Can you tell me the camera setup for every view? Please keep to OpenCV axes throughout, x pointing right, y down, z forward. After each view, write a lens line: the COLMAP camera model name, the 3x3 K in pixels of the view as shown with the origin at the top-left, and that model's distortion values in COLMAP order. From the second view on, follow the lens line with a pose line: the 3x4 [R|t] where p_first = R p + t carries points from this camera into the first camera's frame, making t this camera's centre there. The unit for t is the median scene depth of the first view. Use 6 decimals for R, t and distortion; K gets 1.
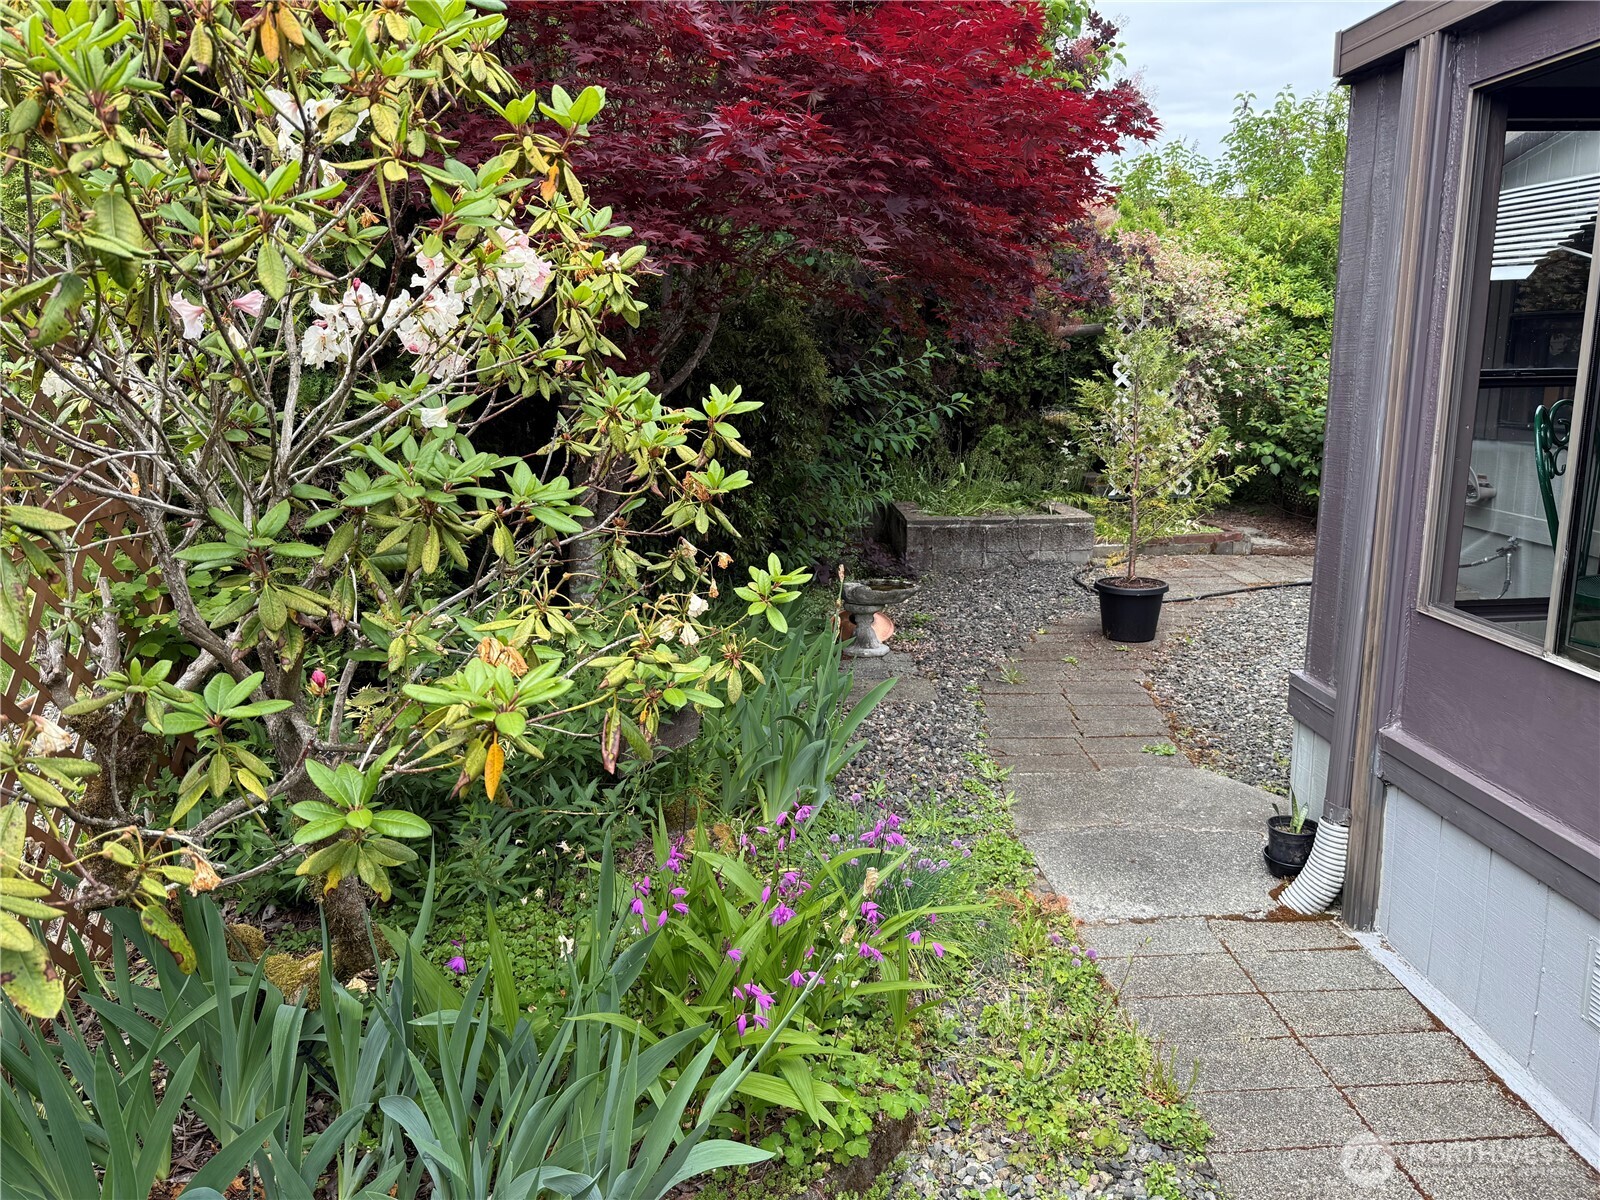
lens RADIAL K [[1065.3, 0, 800.0], [0, 1065.3, 600.0], [0, 0, 1]] dist [0.007070, -0.044630]
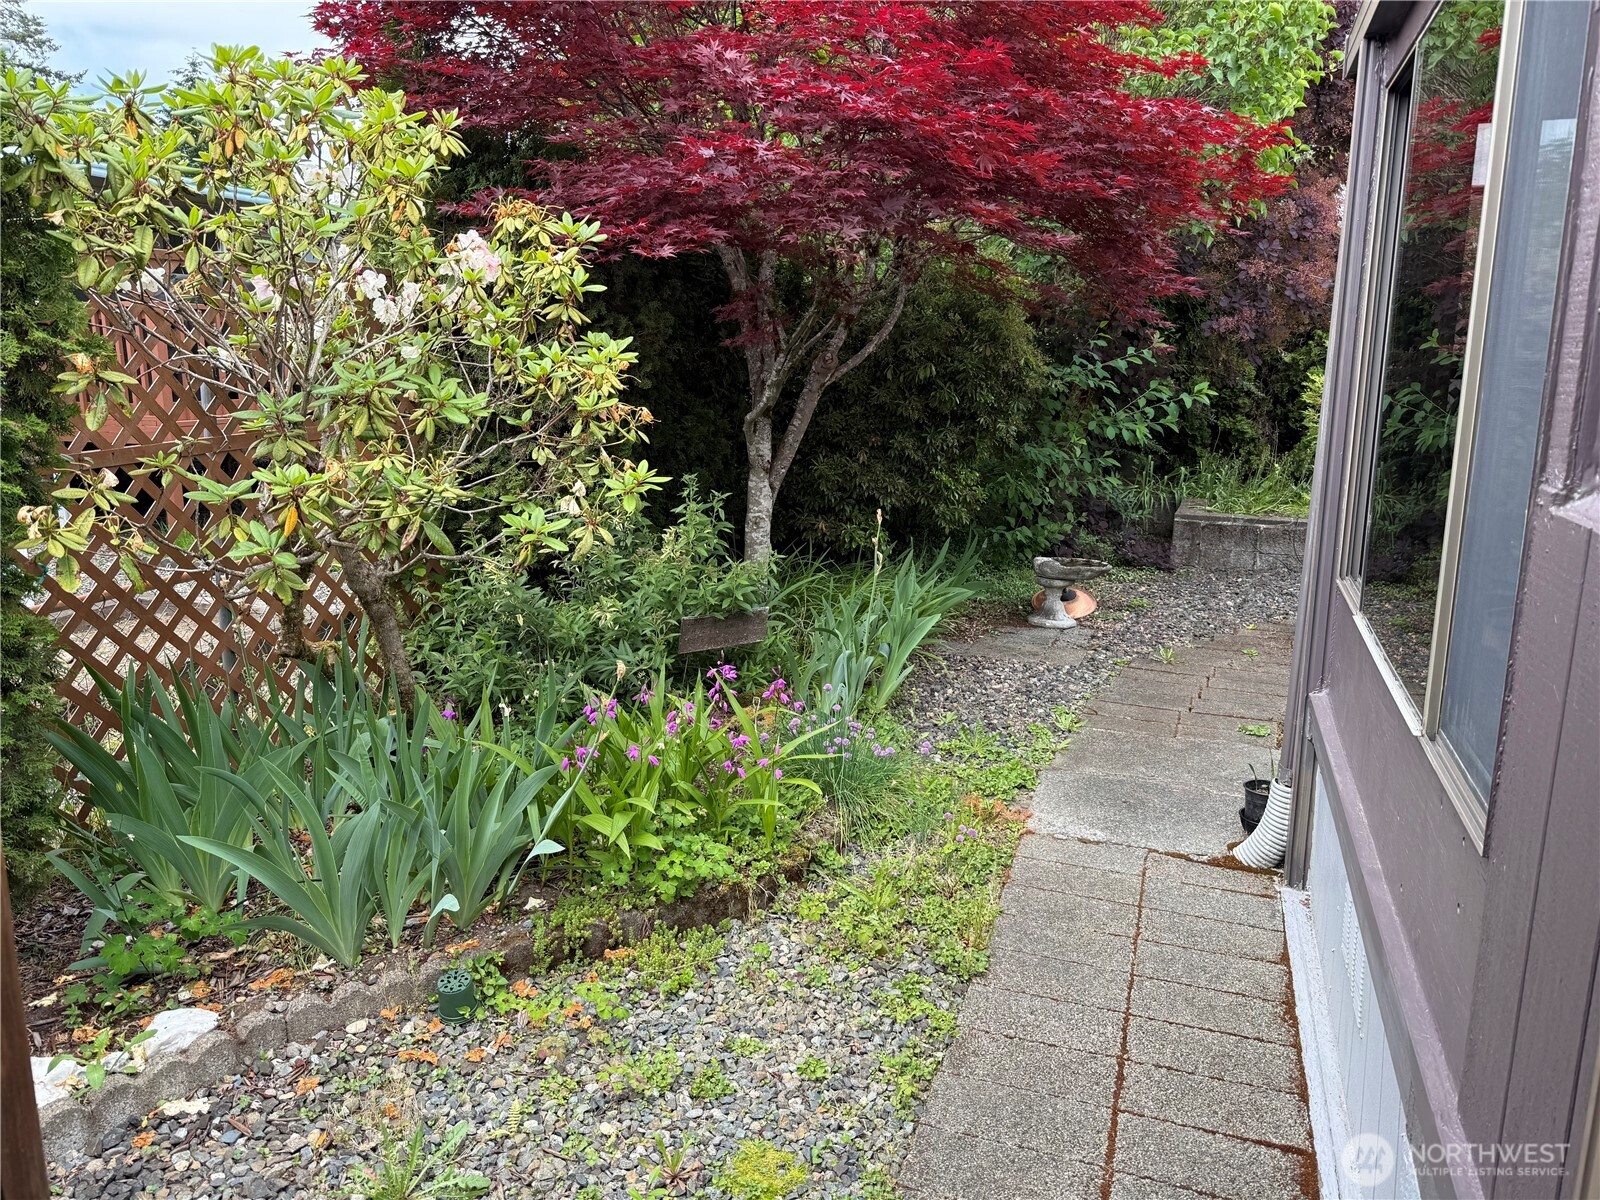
lens RADIAL K [[1065.3, 0, 800.0], [0, 1065.3, 600.0], [0, 0, 1]] dist [0.007070, -0.044630]
pose [[0.931325, 0.106570, -0.348248, 0.396446], [-0.104332, 0.994222, 0.025231, 0.051394], [0.348925, 0.012835, 0.937063, -0.154031]]
